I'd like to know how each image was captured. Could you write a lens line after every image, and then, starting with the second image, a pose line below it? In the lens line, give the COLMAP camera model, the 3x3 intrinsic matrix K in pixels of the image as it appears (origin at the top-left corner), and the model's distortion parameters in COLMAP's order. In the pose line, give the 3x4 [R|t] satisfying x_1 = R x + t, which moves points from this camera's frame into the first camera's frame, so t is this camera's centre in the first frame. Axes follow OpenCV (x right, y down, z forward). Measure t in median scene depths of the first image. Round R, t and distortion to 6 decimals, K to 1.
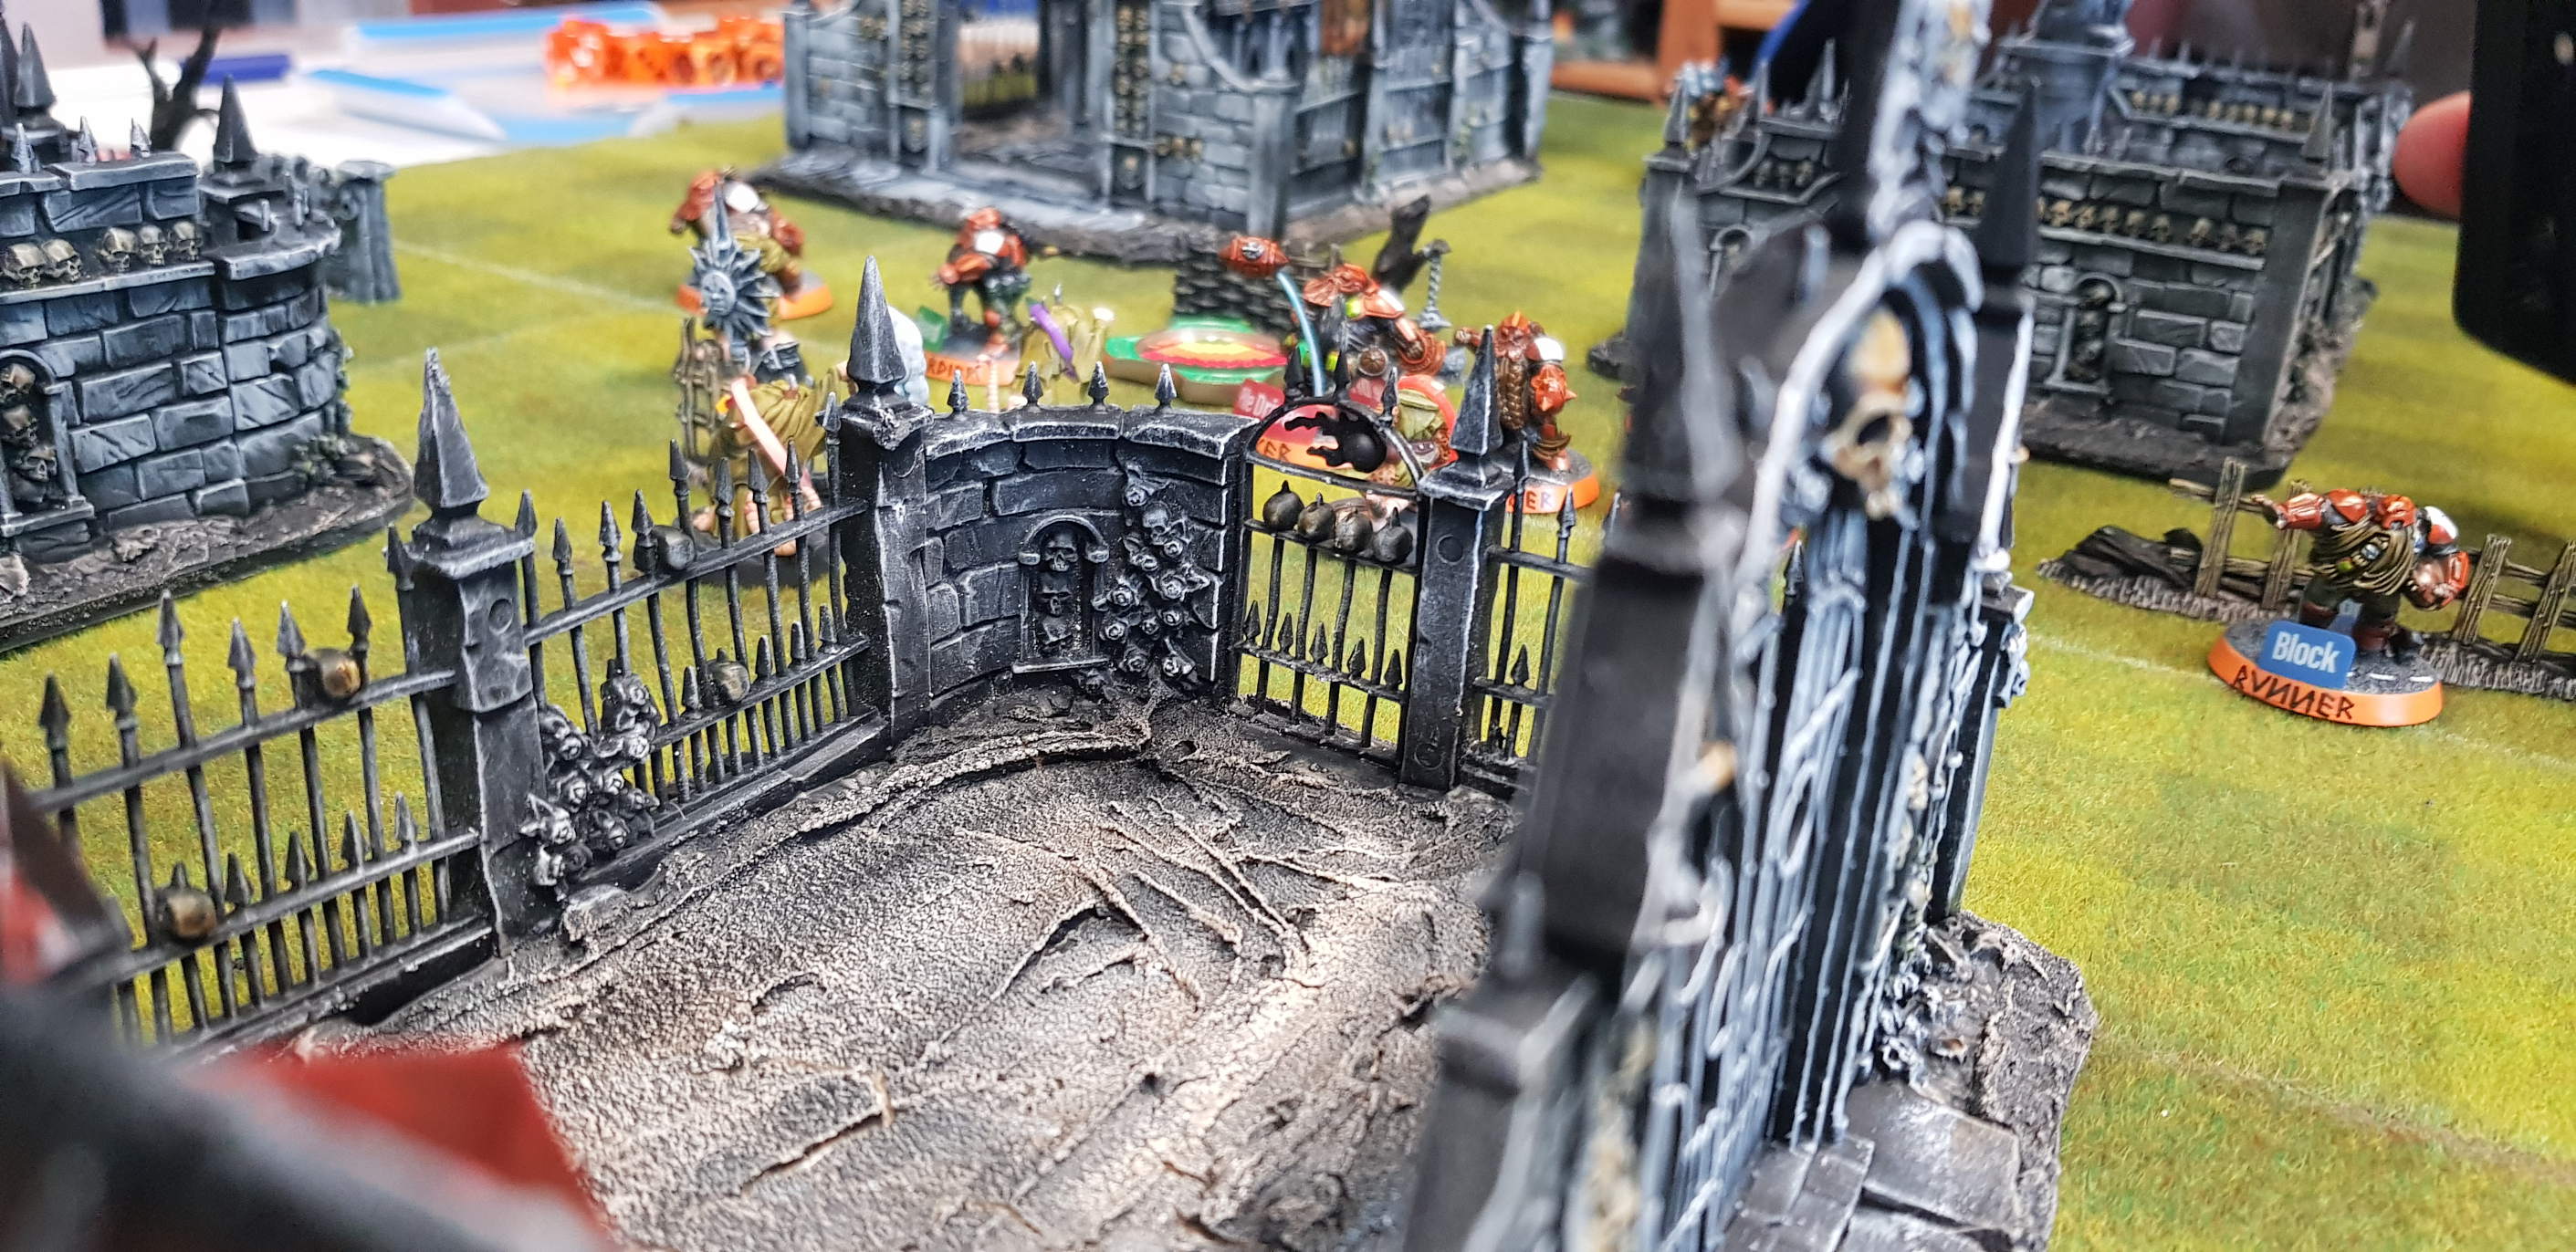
lens RADIAL K [[2110.7, 0, 1291.2], [0, 2110.7, 645.4], [0, 0, 1]] dist [0.034653, -0.112186]
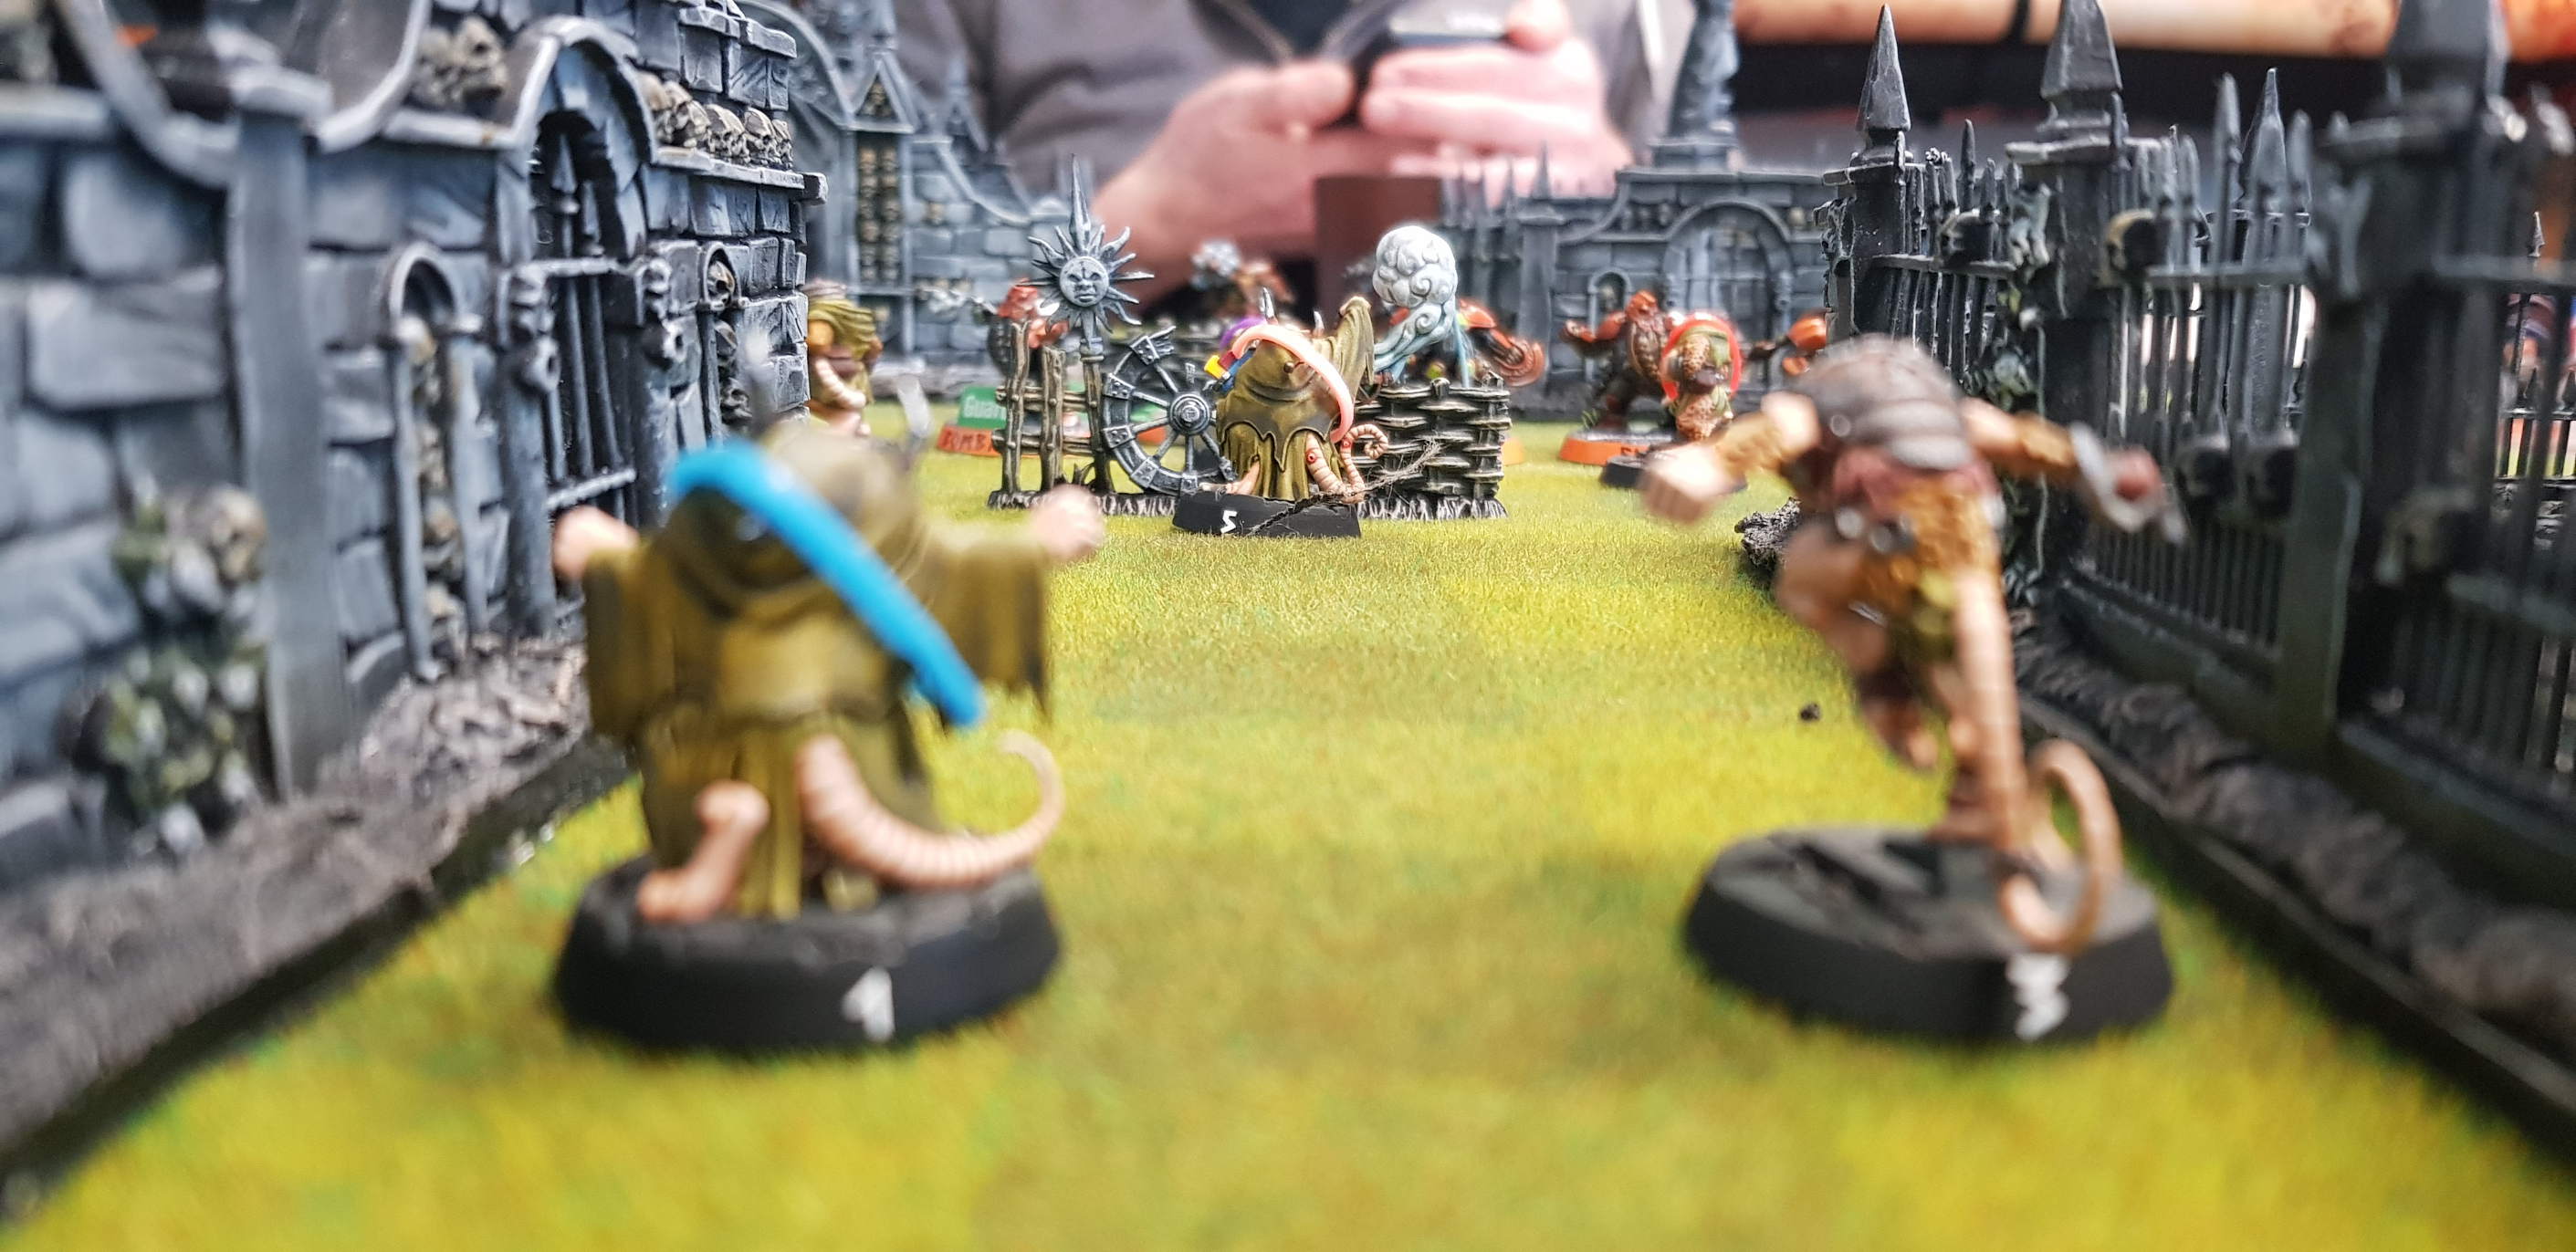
lens RADIAL K [[2110.7, 0, 1300.3], [0, 2110.7, 623.8], [0, 0, 1]] dist [0.034653, -0.112186]
pose [[0.848241, -0.141313, 0.510410, -0.429606], [0.236426, 0.963422, -0.126176, 0.066888], [-0.473910, 0.227702, 0.850624, 0.156655]]
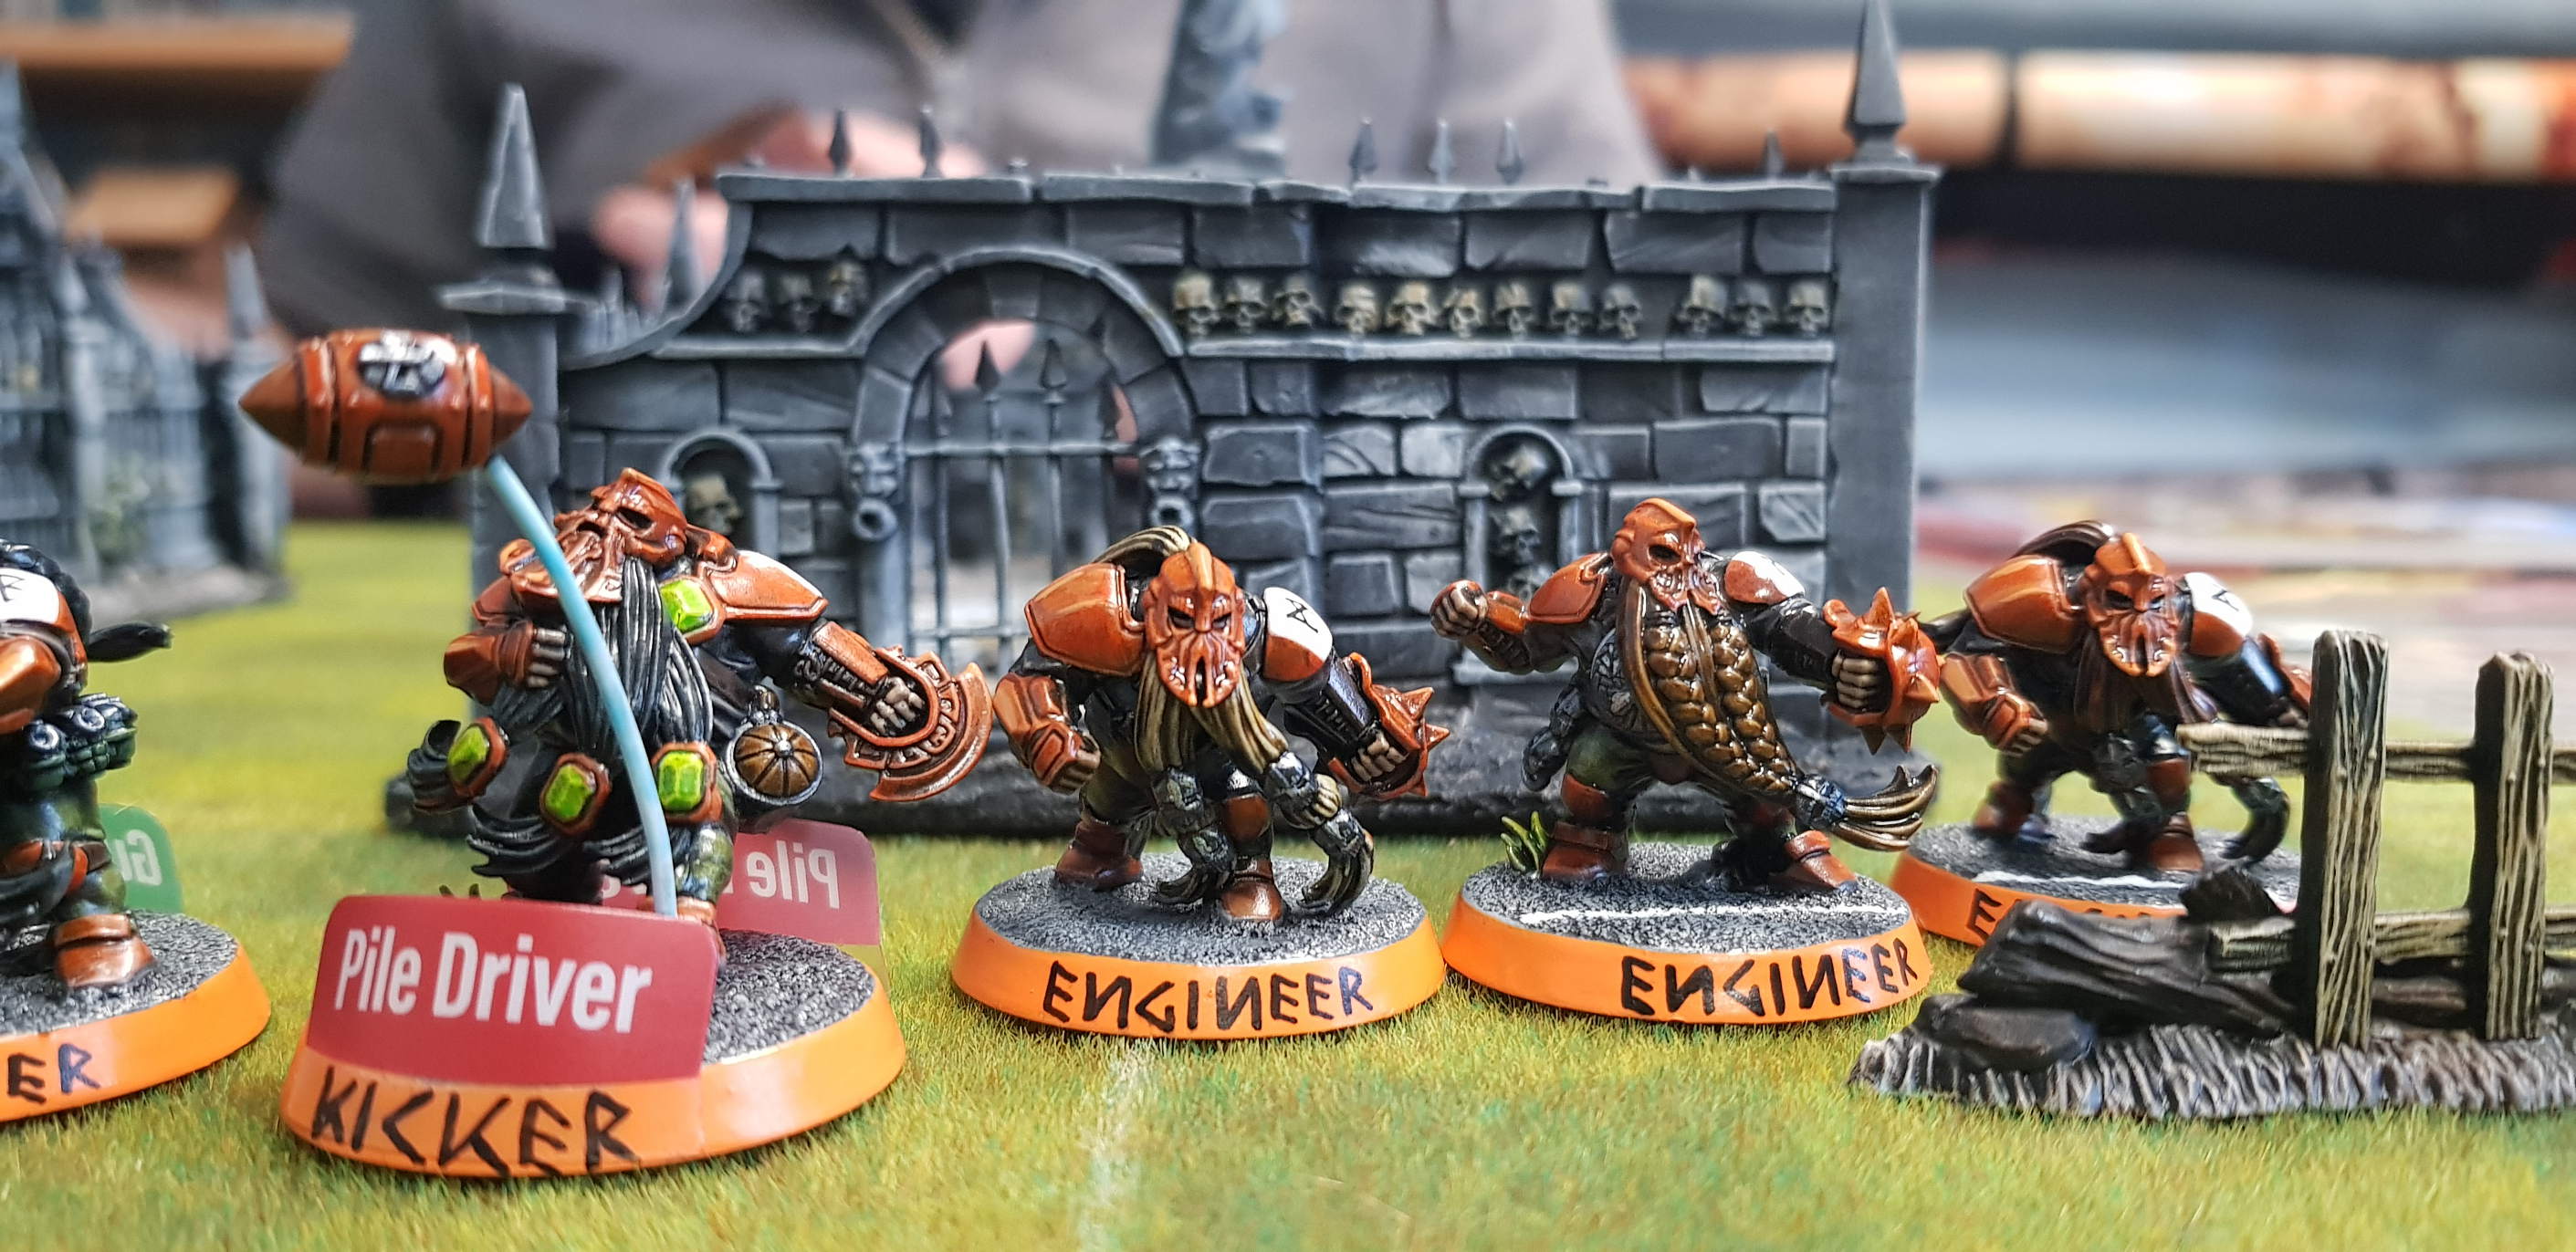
lens RADIAL K [[2110.7, 0, 1336.1], [0, 2110.7, 616.6], [0, 0, 1]] dist [0.034653, -0.112186]
pose [[0.852526, -0.109245, 0.511140, 0.083050], [0.246269, 0.946520, -0.208452, -0.038191], [-0.461032, 0.303589, 0.833836, 0.508587]]
